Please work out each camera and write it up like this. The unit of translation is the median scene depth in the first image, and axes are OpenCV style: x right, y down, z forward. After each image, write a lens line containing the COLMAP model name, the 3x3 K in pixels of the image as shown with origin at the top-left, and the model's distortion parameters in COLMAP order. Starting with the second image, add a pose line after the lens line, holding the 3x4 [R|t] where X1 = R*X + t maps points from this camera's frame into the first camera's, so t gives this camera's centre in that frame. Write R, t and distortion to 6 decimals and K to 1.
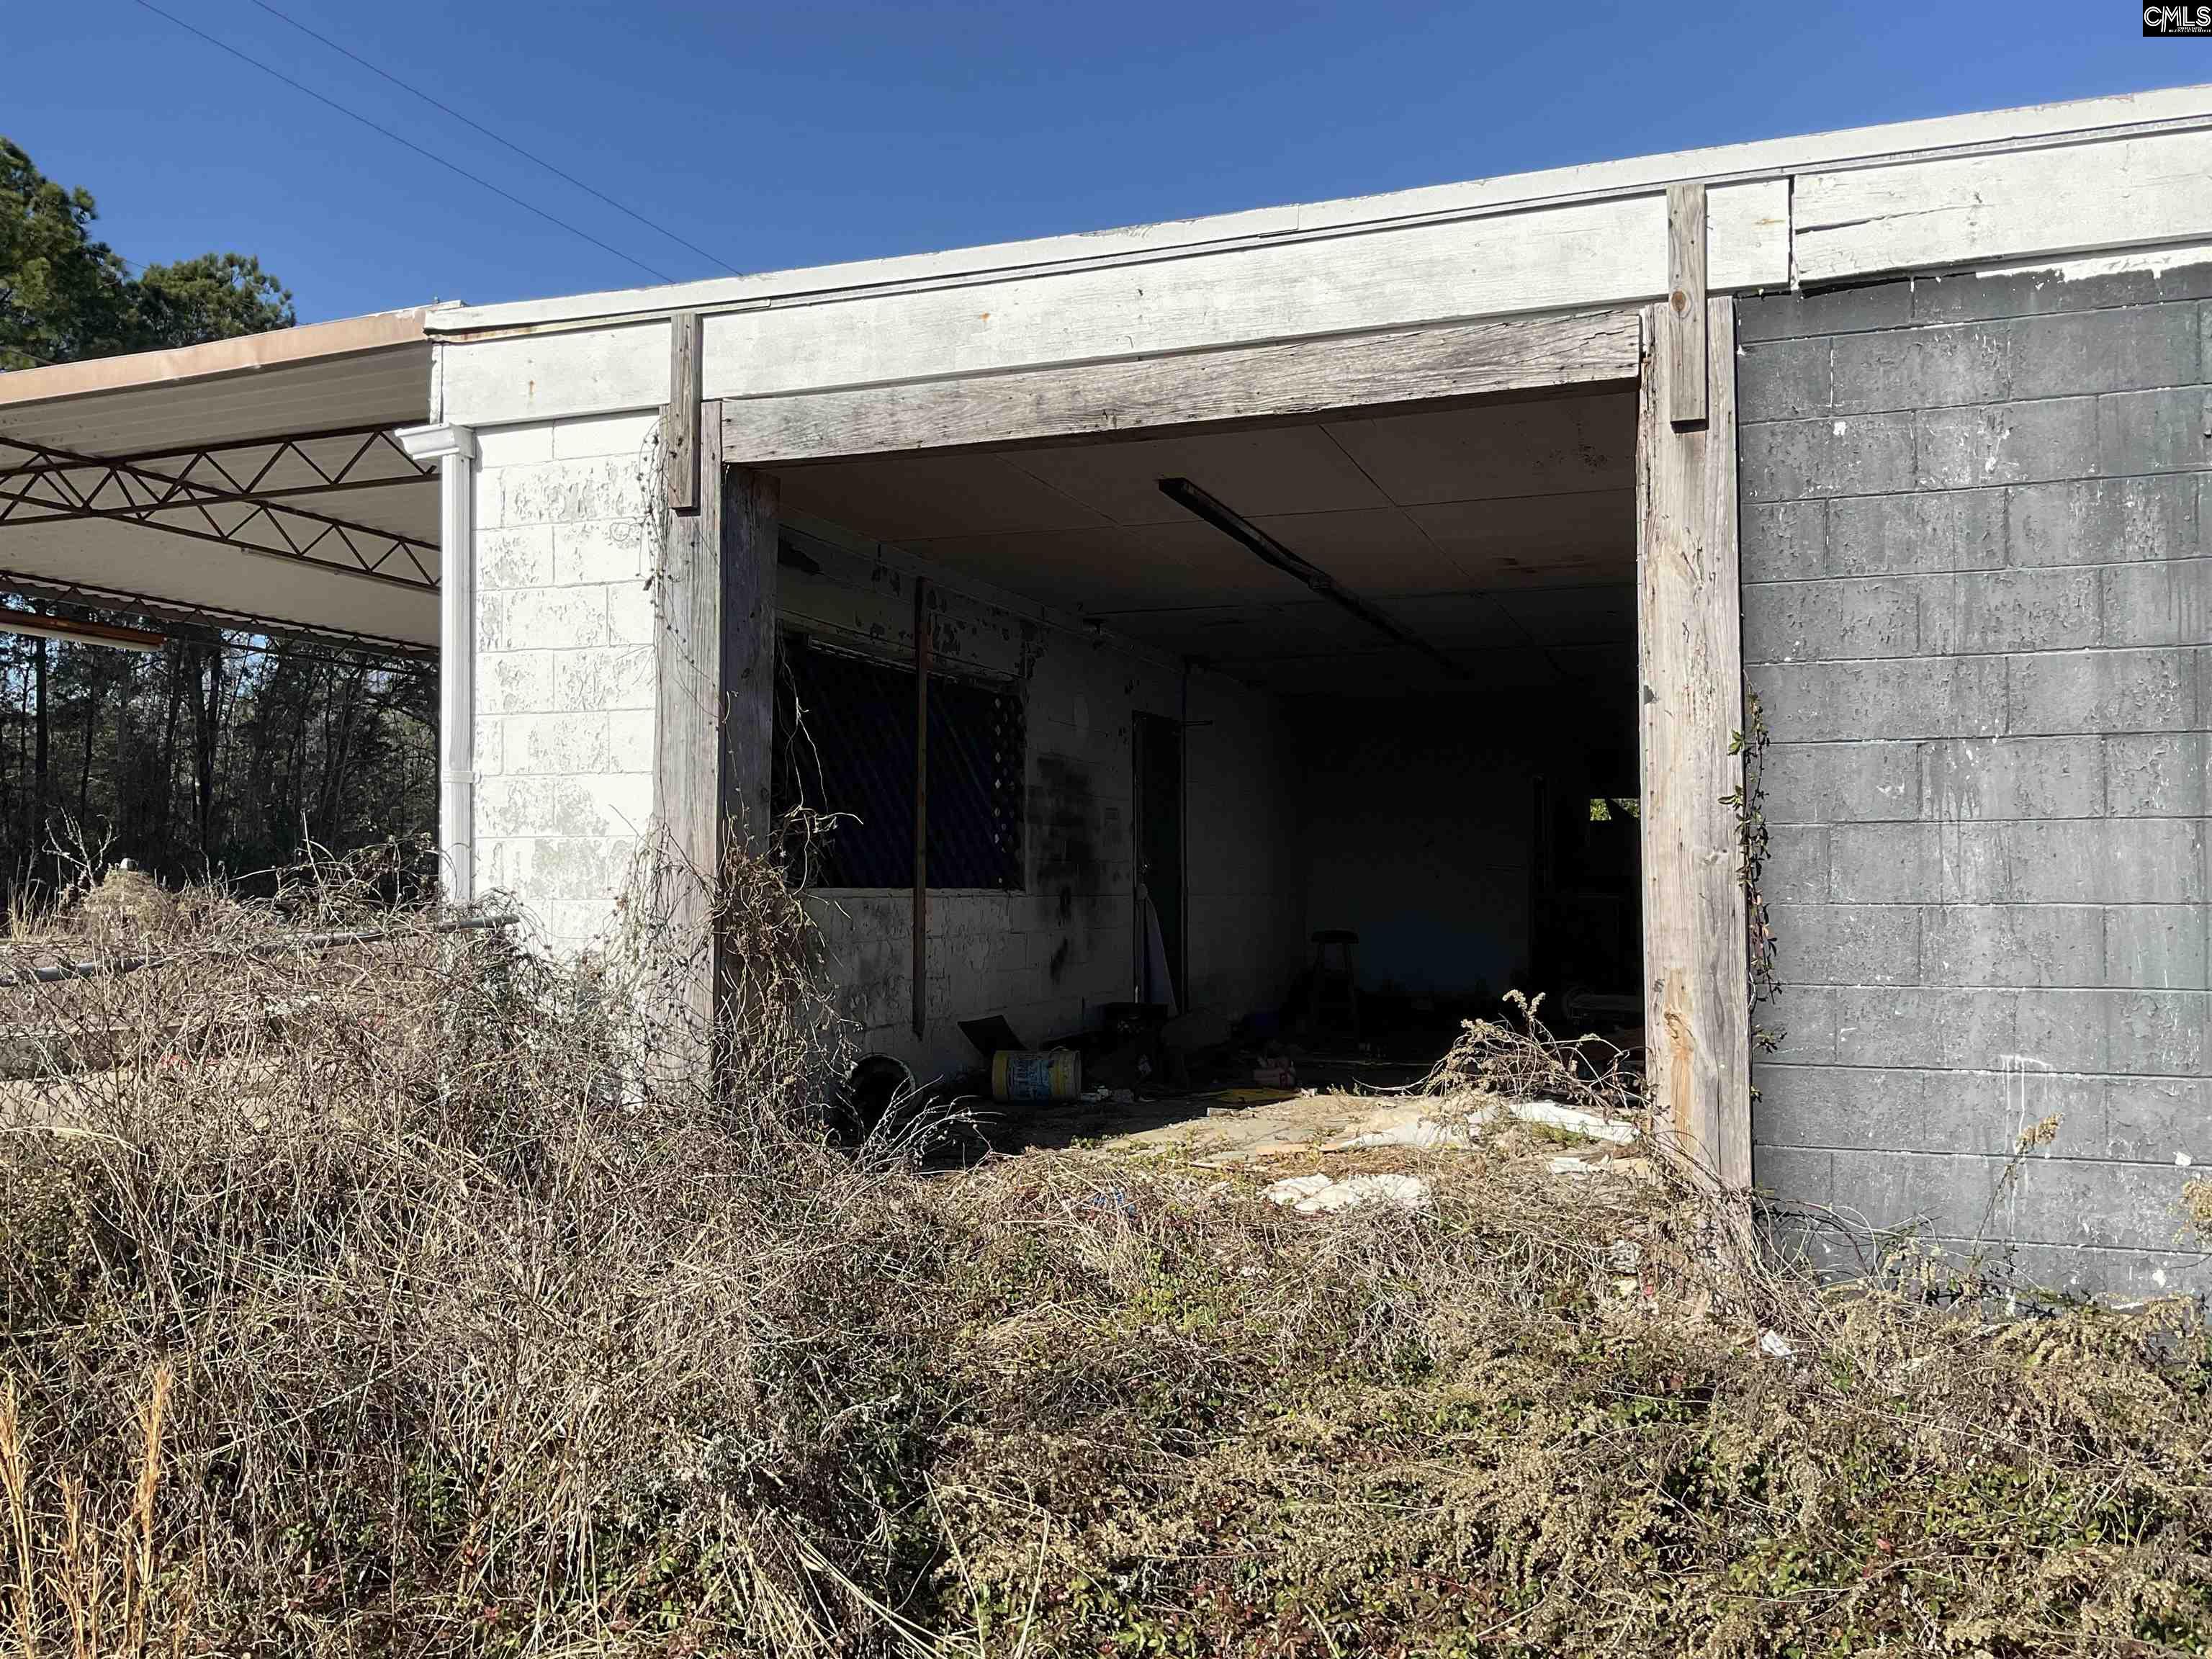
lens RADIAL K [[1826.1, 0, 1093.9], [0, 1826.1, 824.4], [0, 0, 1]] dist [0.127495, -0.234322]
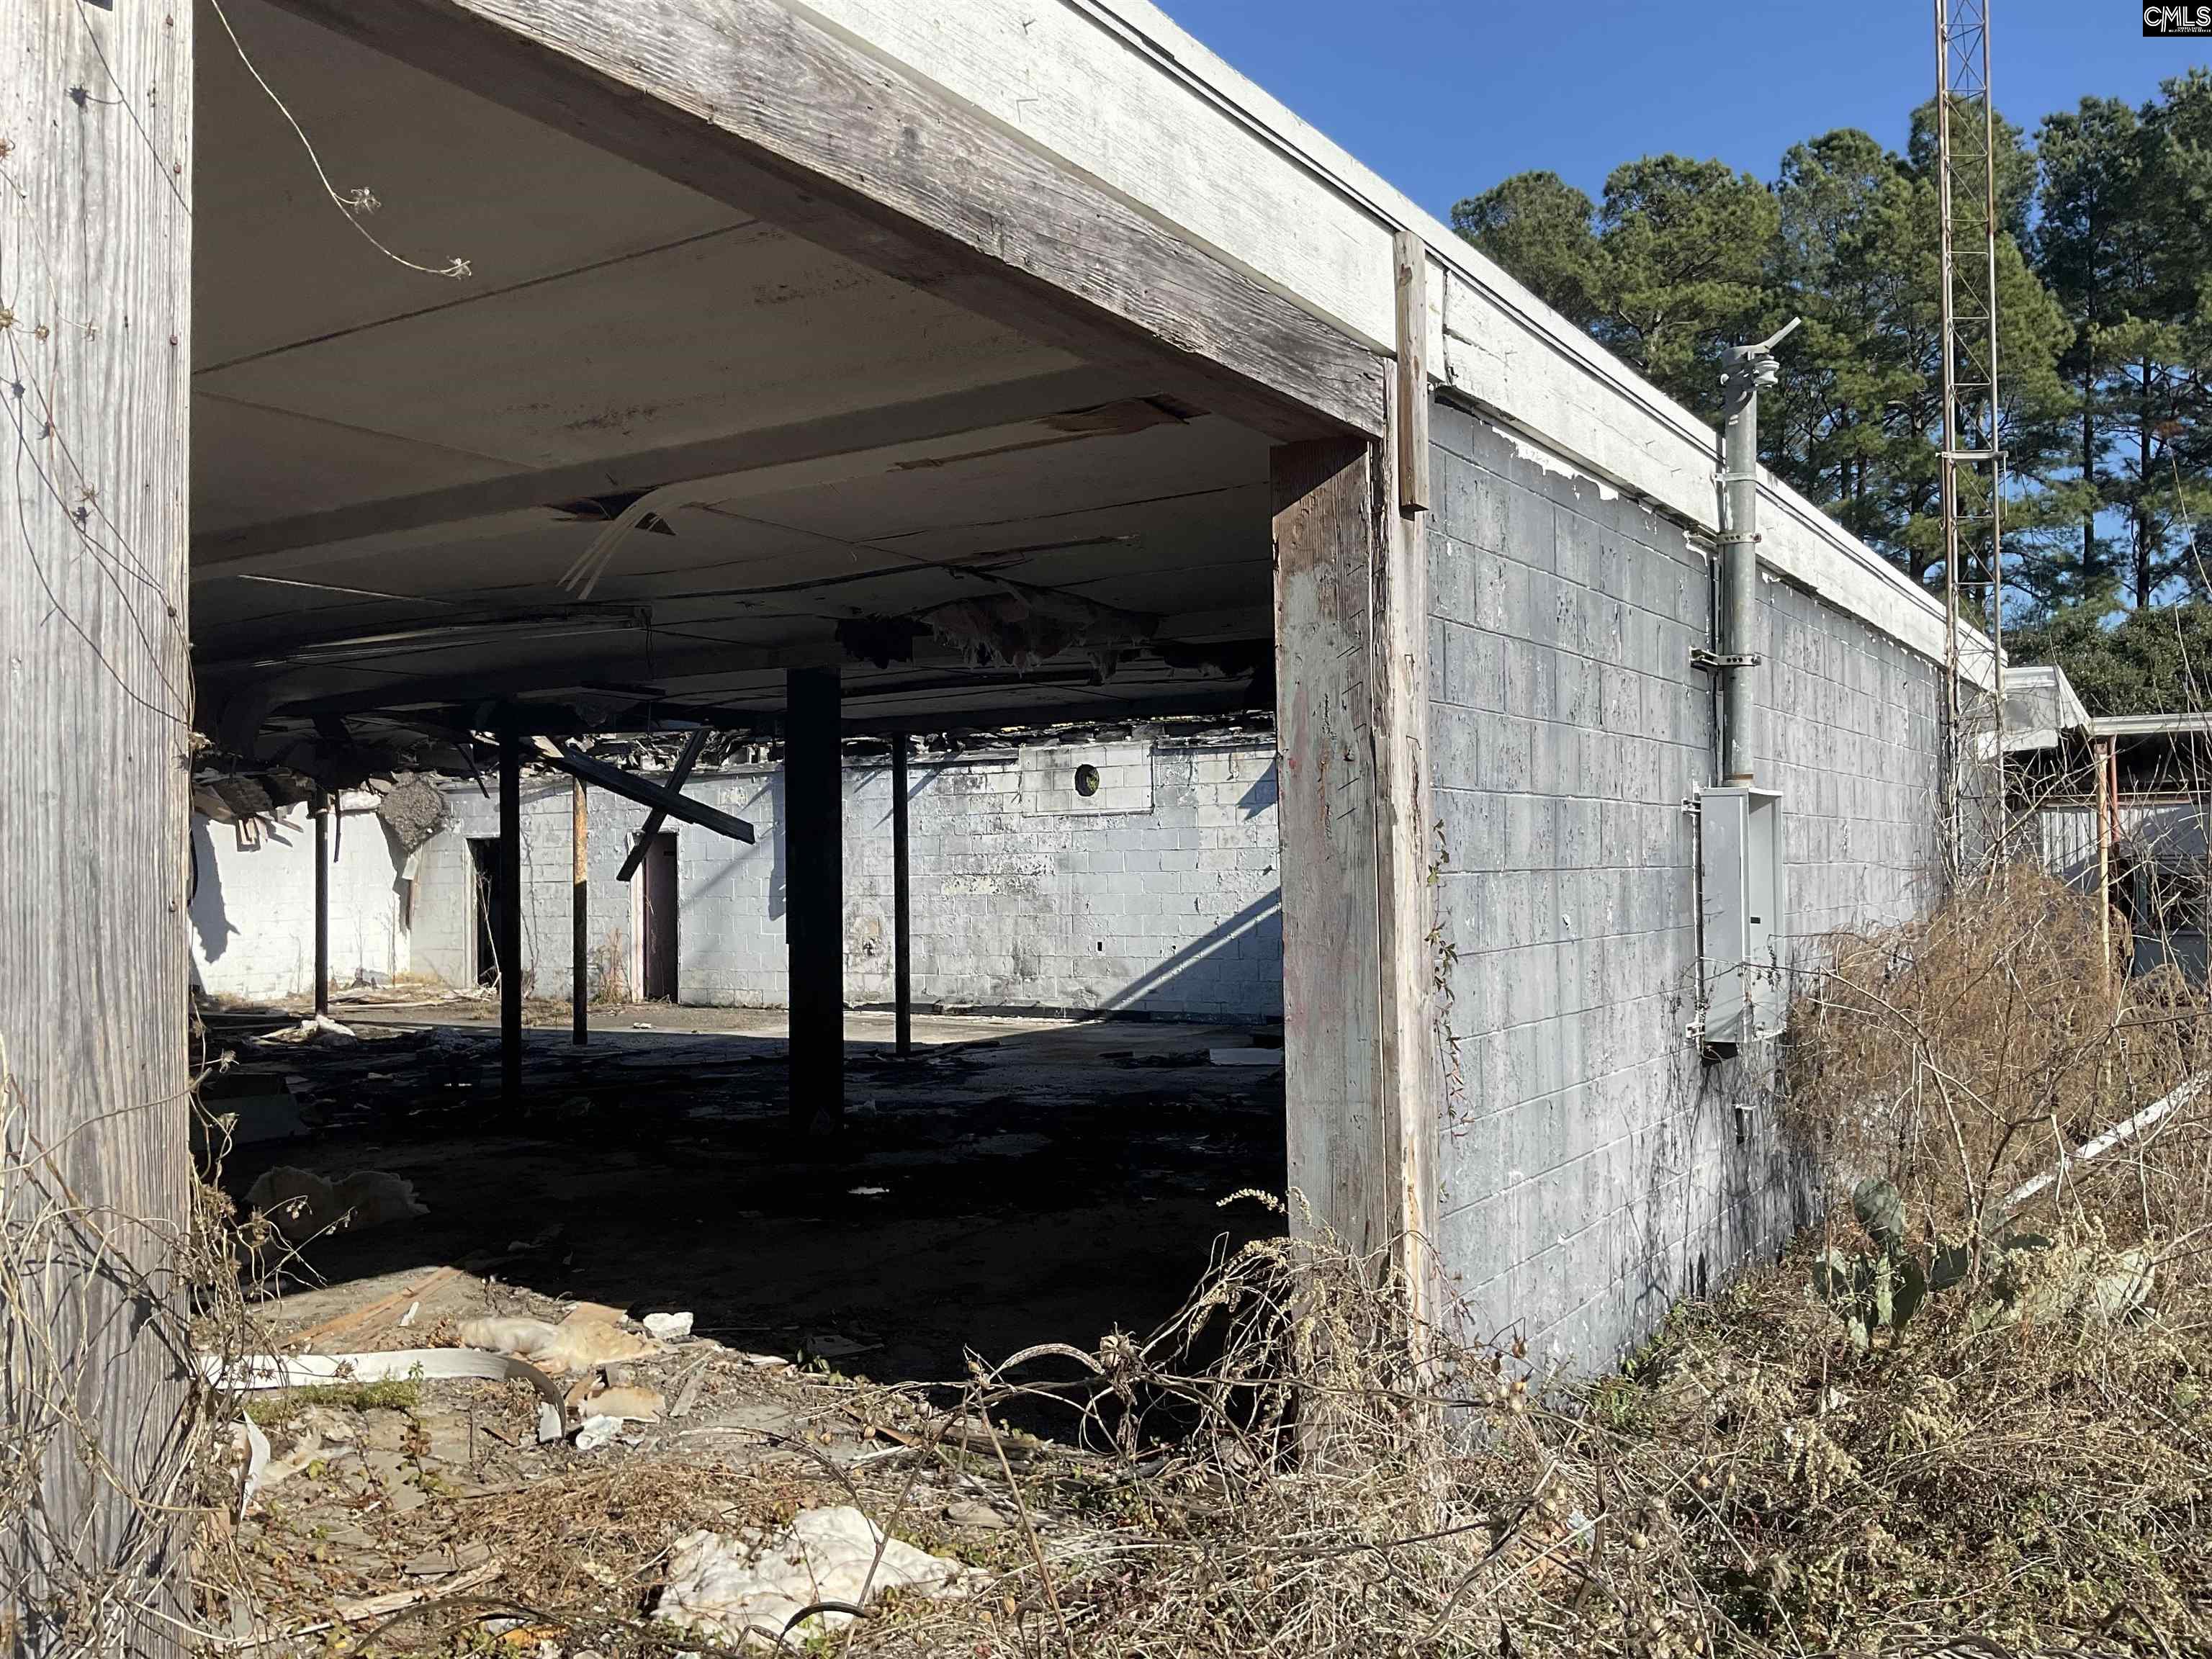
lens RADIAL K [[1826.1, 0, 1093.9], [0, 1826.1, 824.4], [0, 0, 1]] dist [0.127495, -0.234322]
pose [[0.205791, 0.023375, 0.978317, -0.544446], [-0.014693, 0.999676, -0.020795, -0.044917], [-0.978486, -0.010095, 0.206068, 0.937249]]
